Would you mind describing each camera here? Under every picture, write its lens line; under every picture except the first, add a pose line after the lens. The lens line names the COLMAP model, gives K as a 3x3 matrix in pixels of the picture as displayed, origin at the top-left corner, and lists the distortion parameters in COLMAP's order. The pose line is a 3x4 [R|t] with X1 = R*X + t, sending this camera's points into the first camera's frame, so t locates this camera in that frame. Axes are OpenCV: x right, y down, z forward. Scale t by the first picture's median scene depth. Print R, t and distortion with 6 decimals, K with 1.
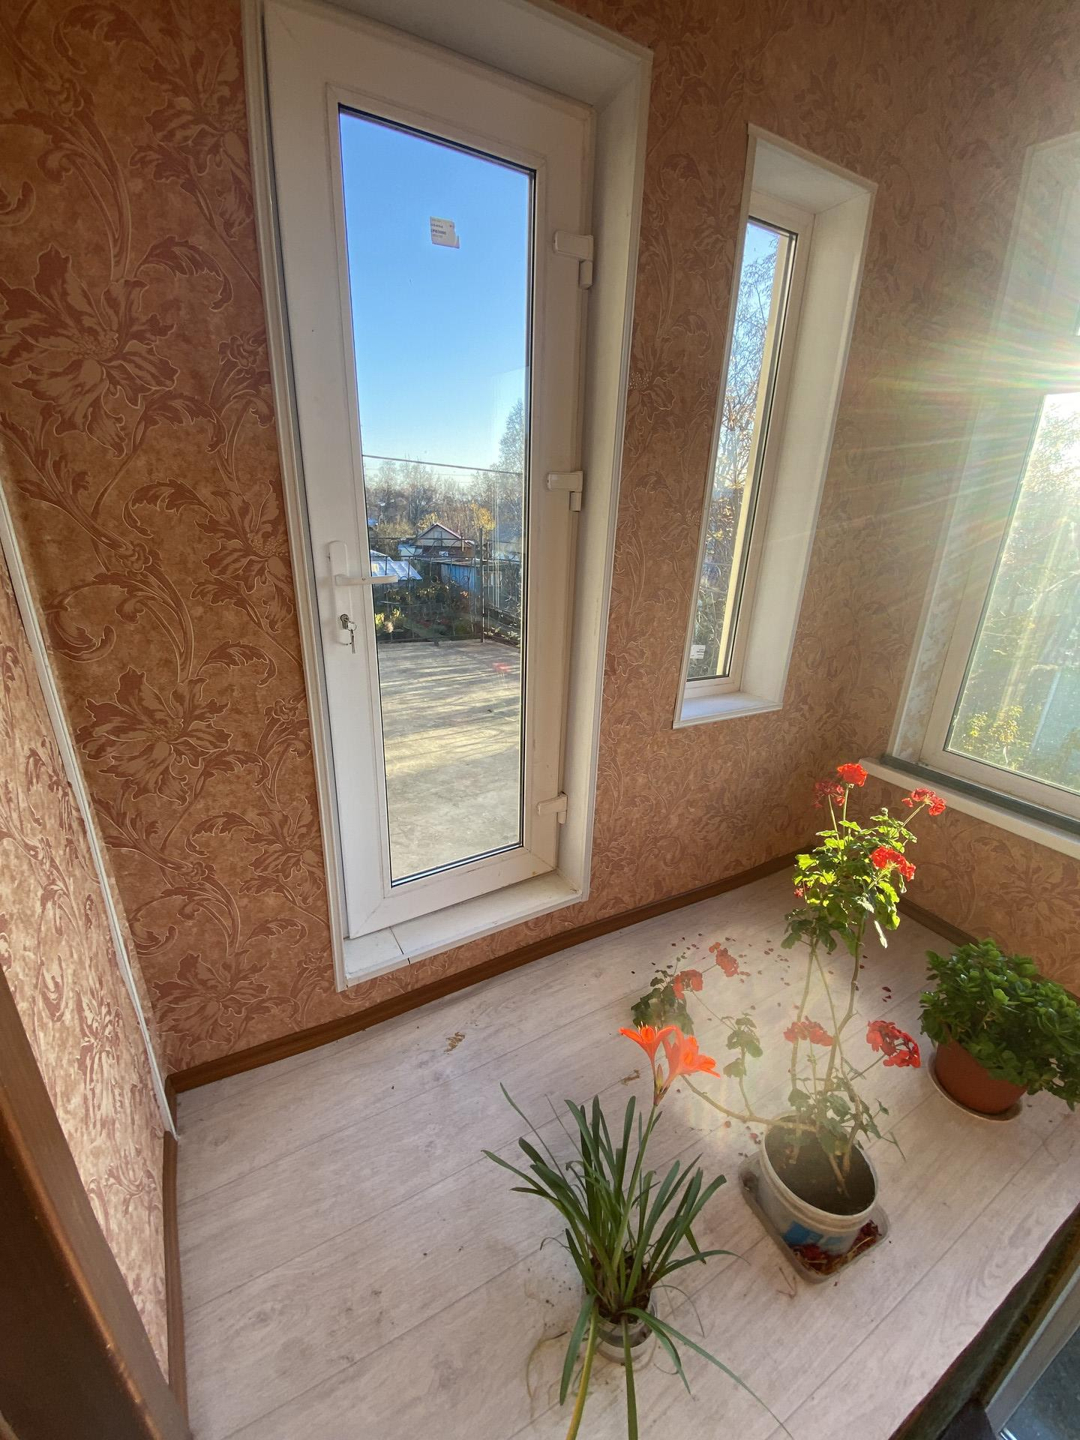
lens RADIAL K [[600.0, 0, 541.6], [0, 600.0, 717.5], [0, 0, 1]] dist [0.049693, -0.042068]
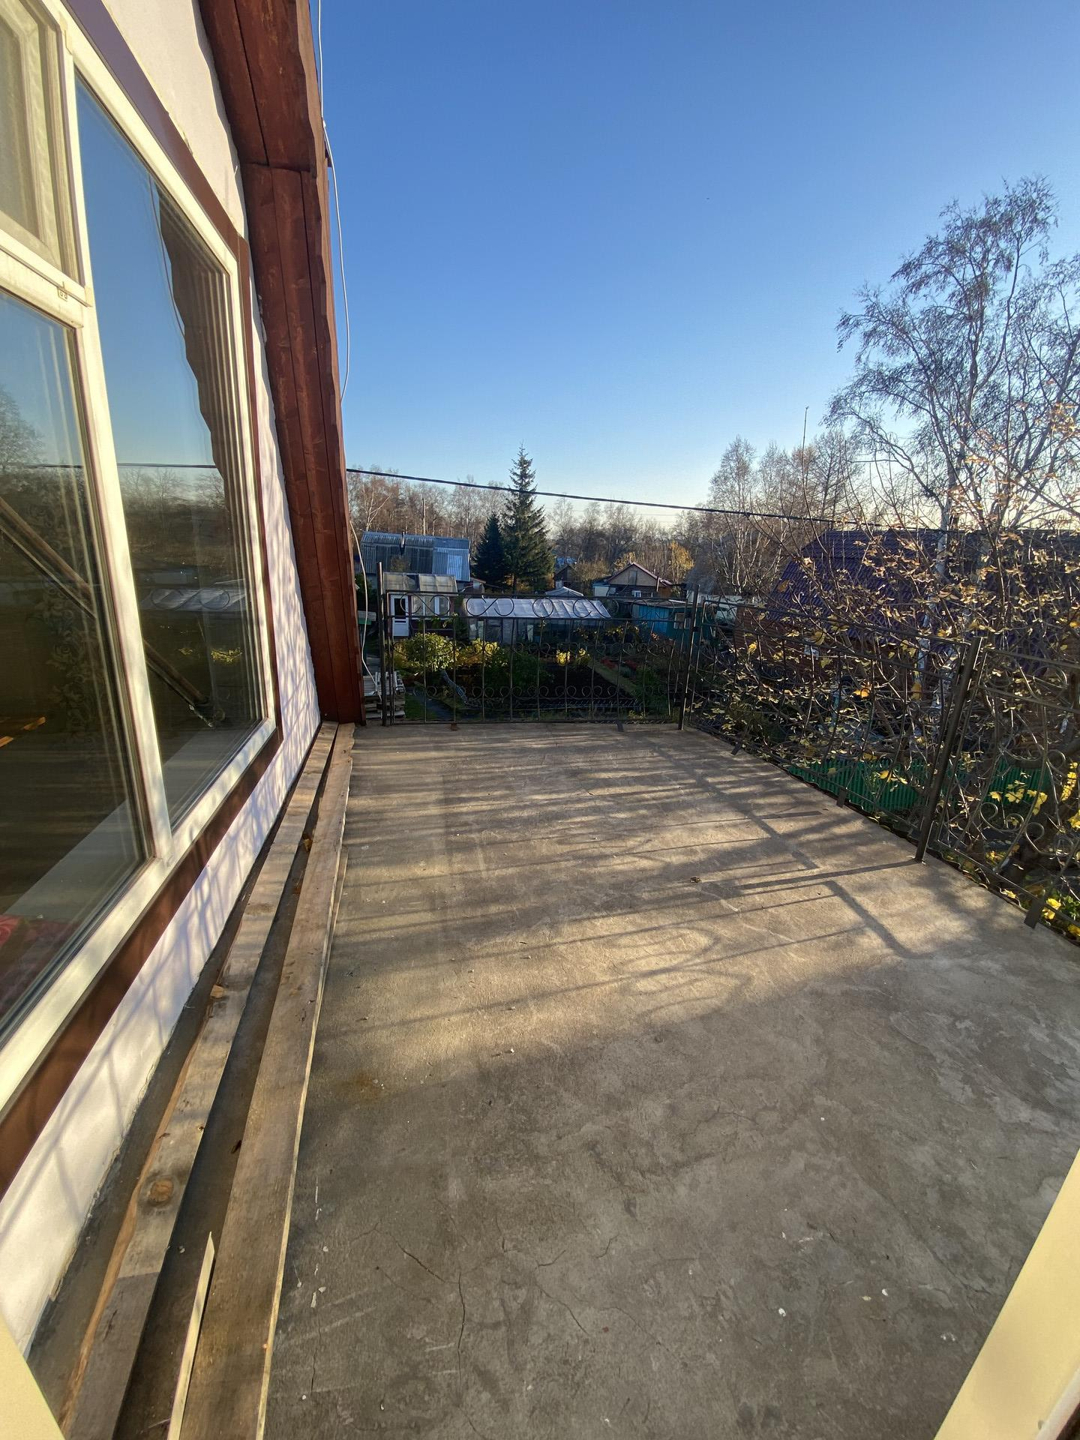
lens RADIAL K [[600.0, 0, 541.6], [0, 600.0, 717.5], [0, 0, 1]] dist [0.049693, -0.042068]
pose [[0.952146, 0.100070, -0.288799, -0.059011], [-0.116685, 0.992328, -0.040854, -0.110158], [0.282495, 0.072597, 0.956518, 0.271150]]
